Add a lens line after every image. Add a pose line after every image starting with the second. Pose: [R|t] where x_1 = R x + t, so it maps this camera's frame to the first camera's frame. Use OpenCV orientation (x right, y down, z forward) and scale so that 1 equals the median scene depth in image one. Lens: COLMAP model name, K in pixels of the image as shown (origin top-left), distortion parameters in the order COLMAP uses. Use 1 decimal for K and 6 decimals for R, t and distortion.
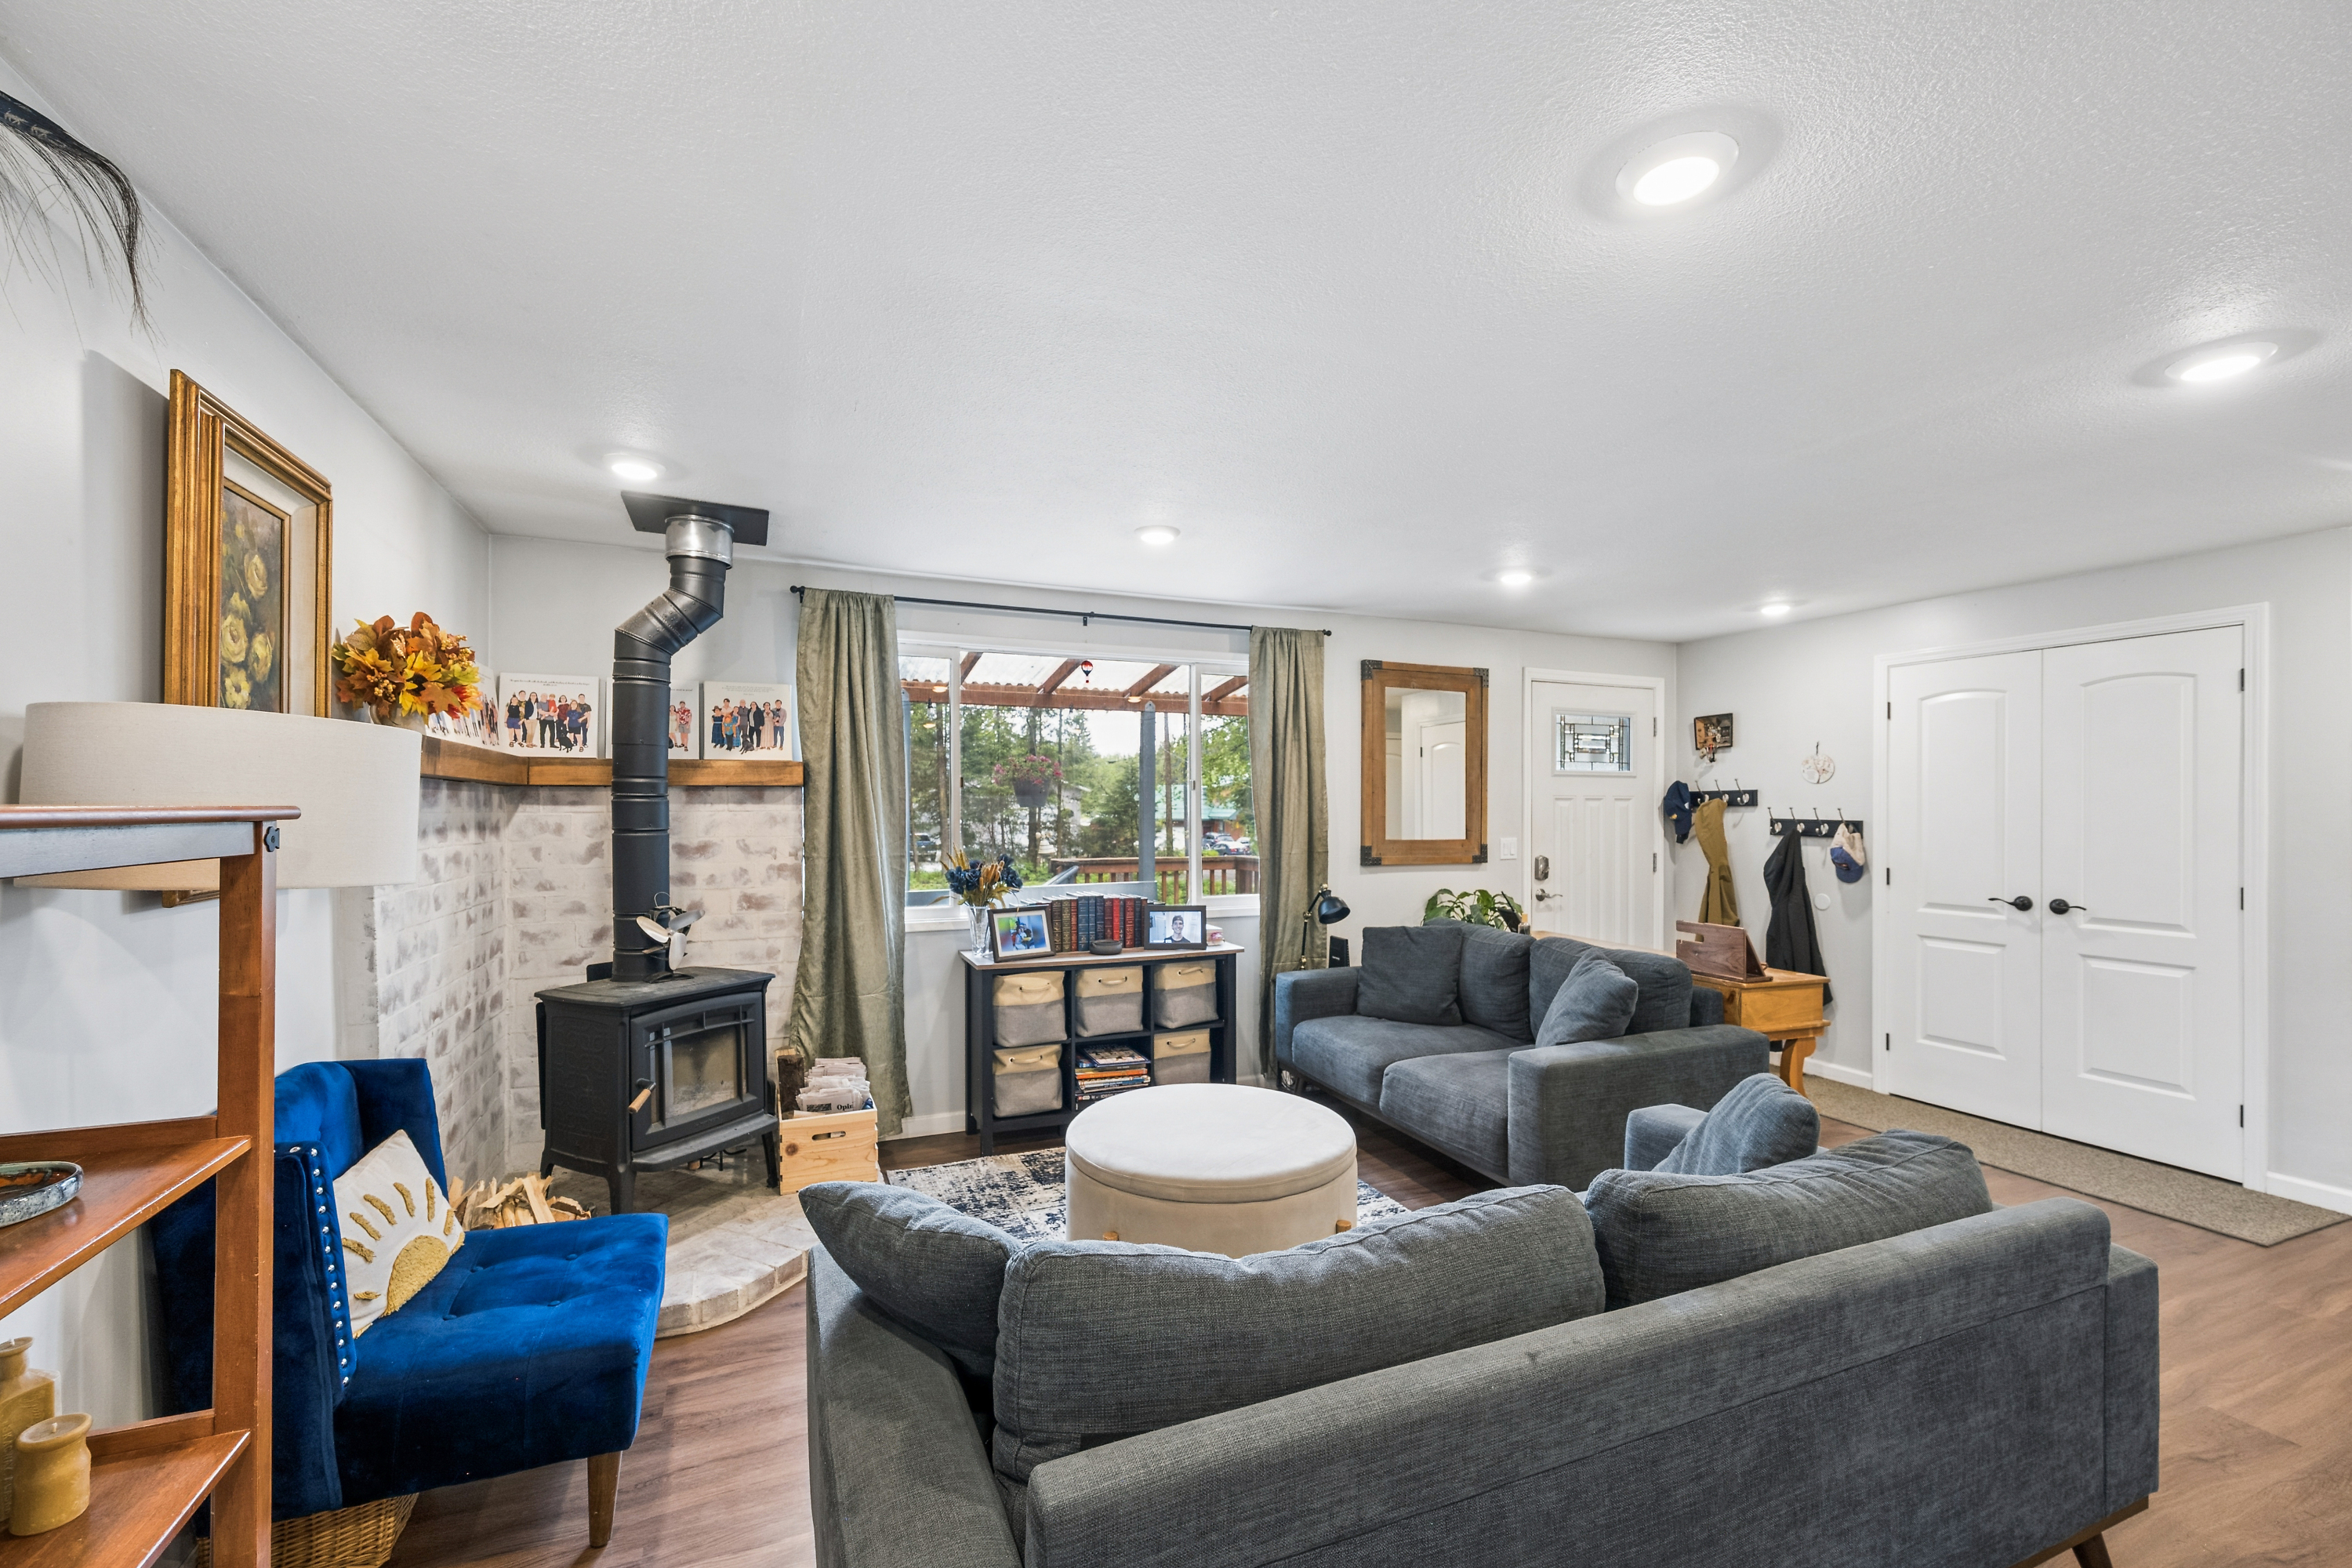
lens RADIAL K [[960.2, 0, 1169.1], [0, 960.2, 798.9], [0, 0, 1]] dist [0.000821, 0.000021]
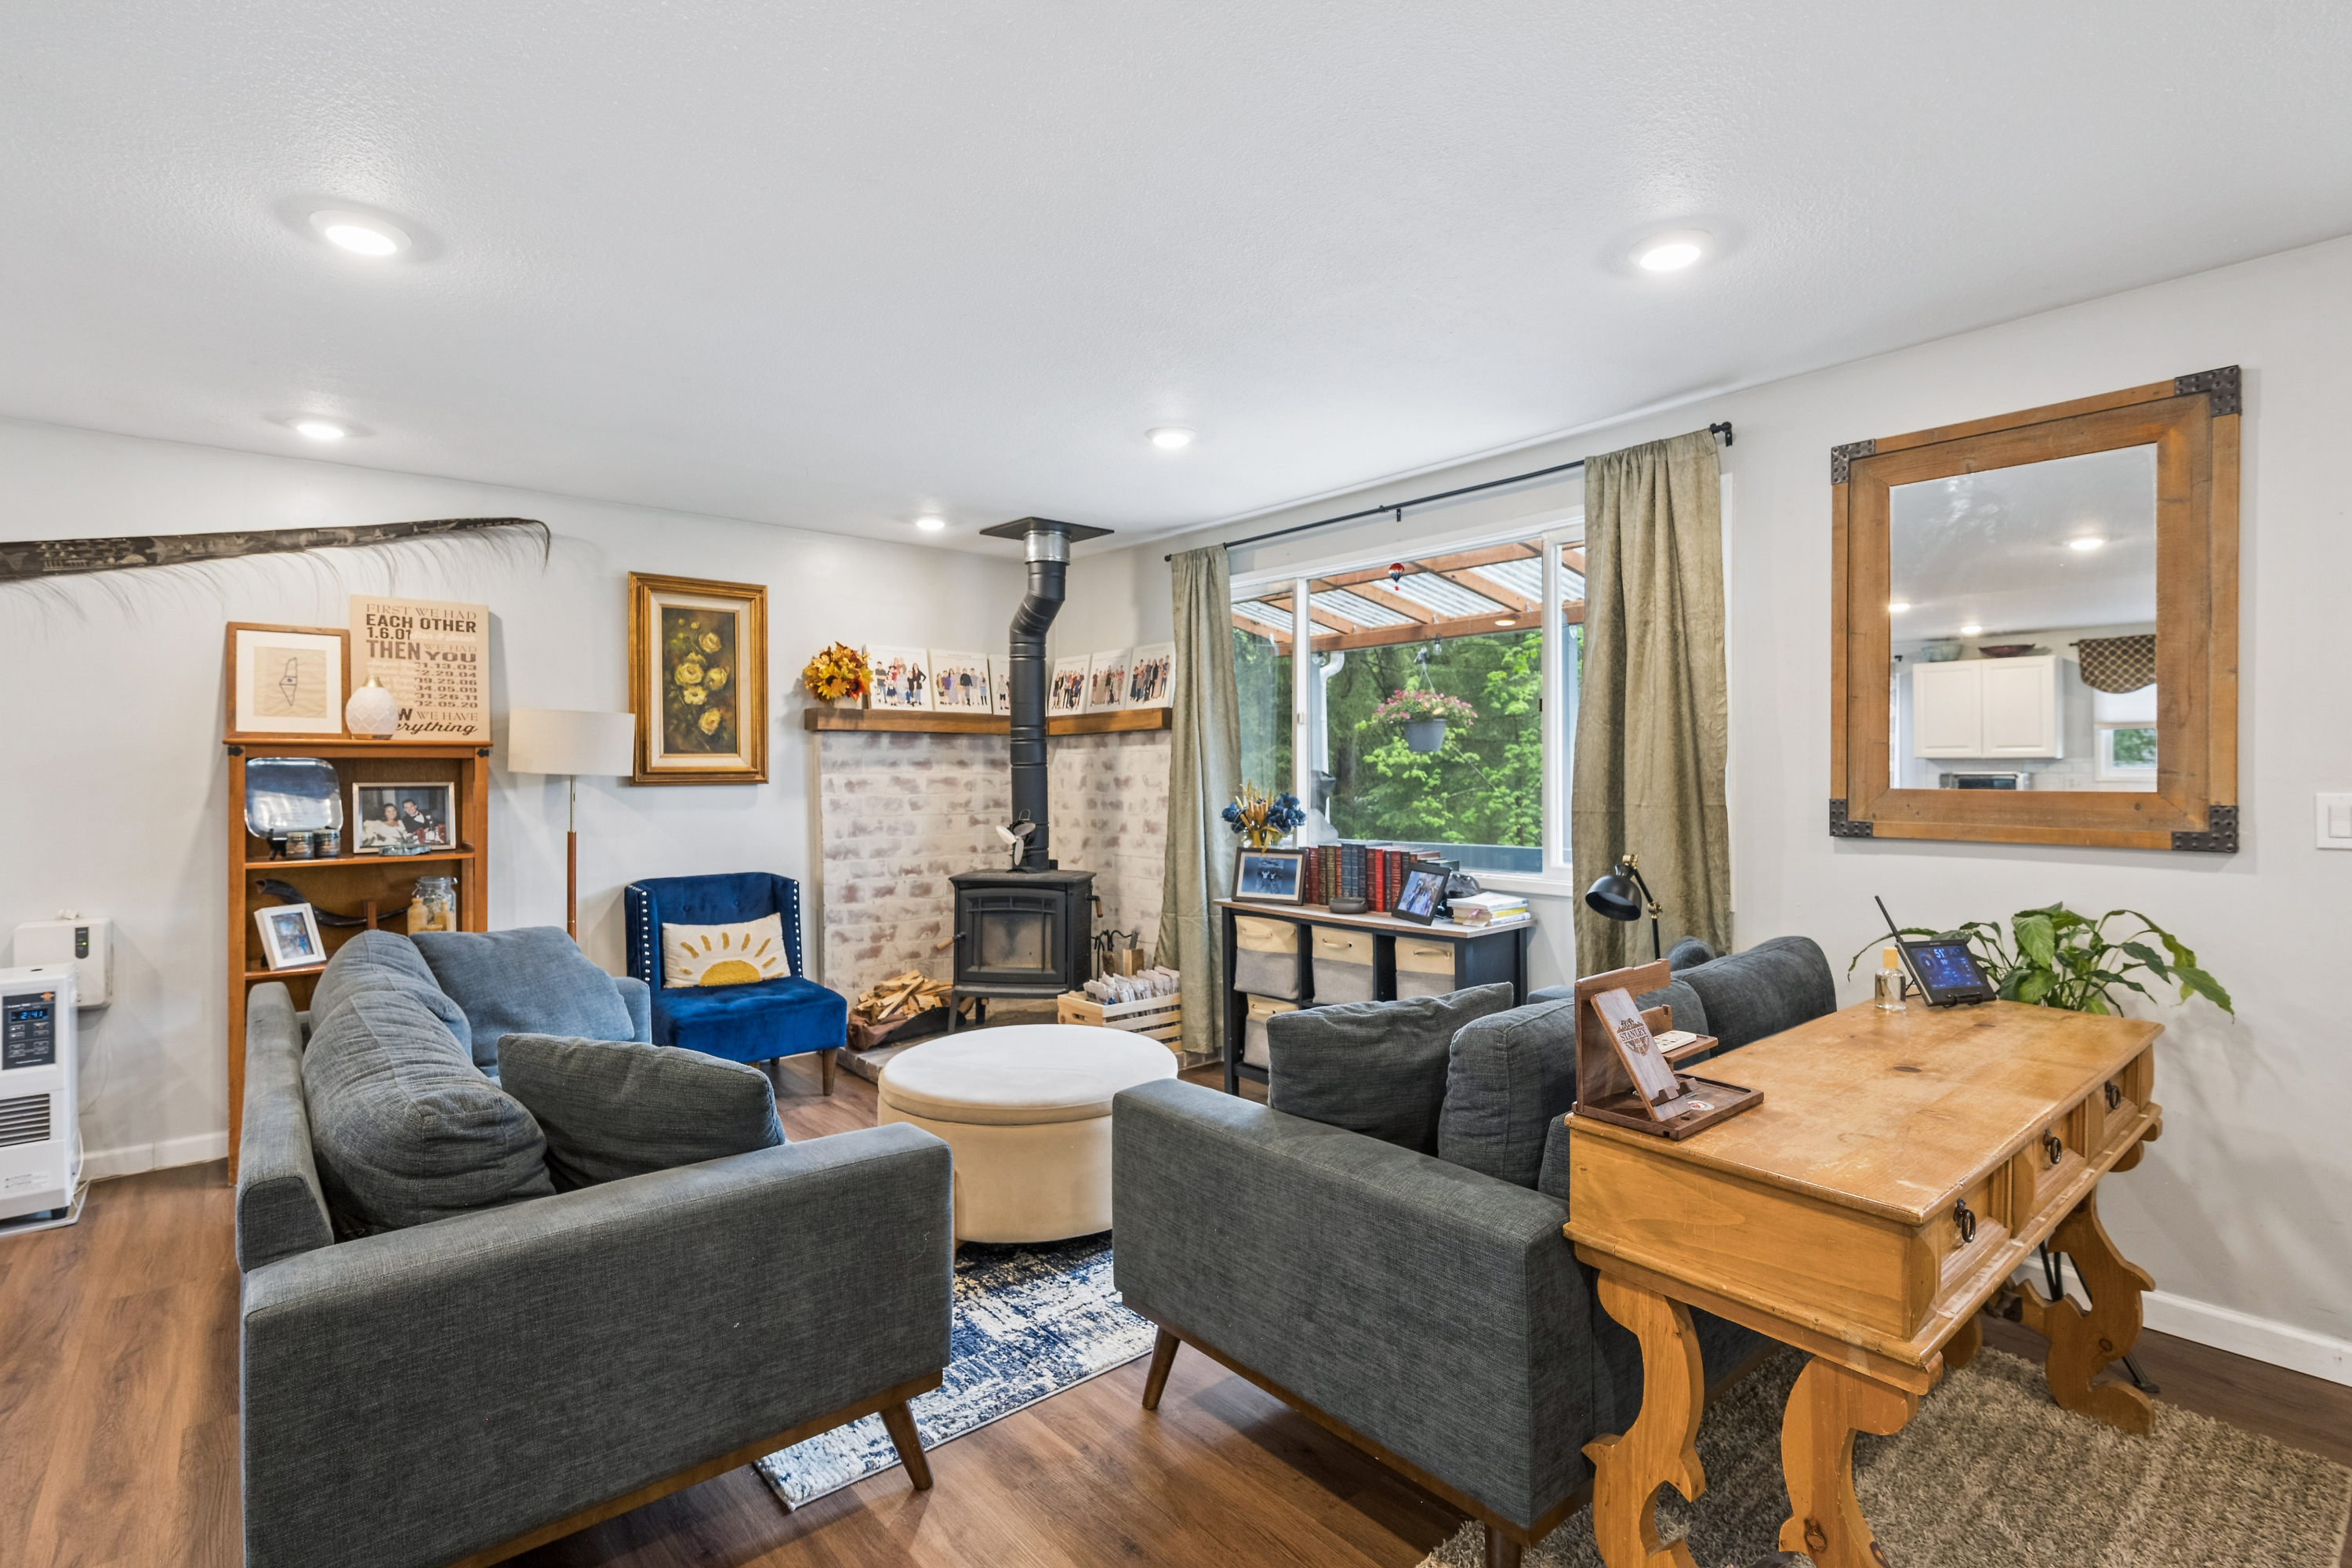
lens RADIAL K [[1109.5, 0, 1173.8], [0, 1109.5, 778.8], [0, 0, 1]] dist [-0.000702, 0.000049]
pose [[0.296526, 0.003266, -0.955019, 0.886713], [0.011794, 0.999905, 0.007082, 0.037491], [0.954952, -0.013363, 0.296459, 0.613672]]
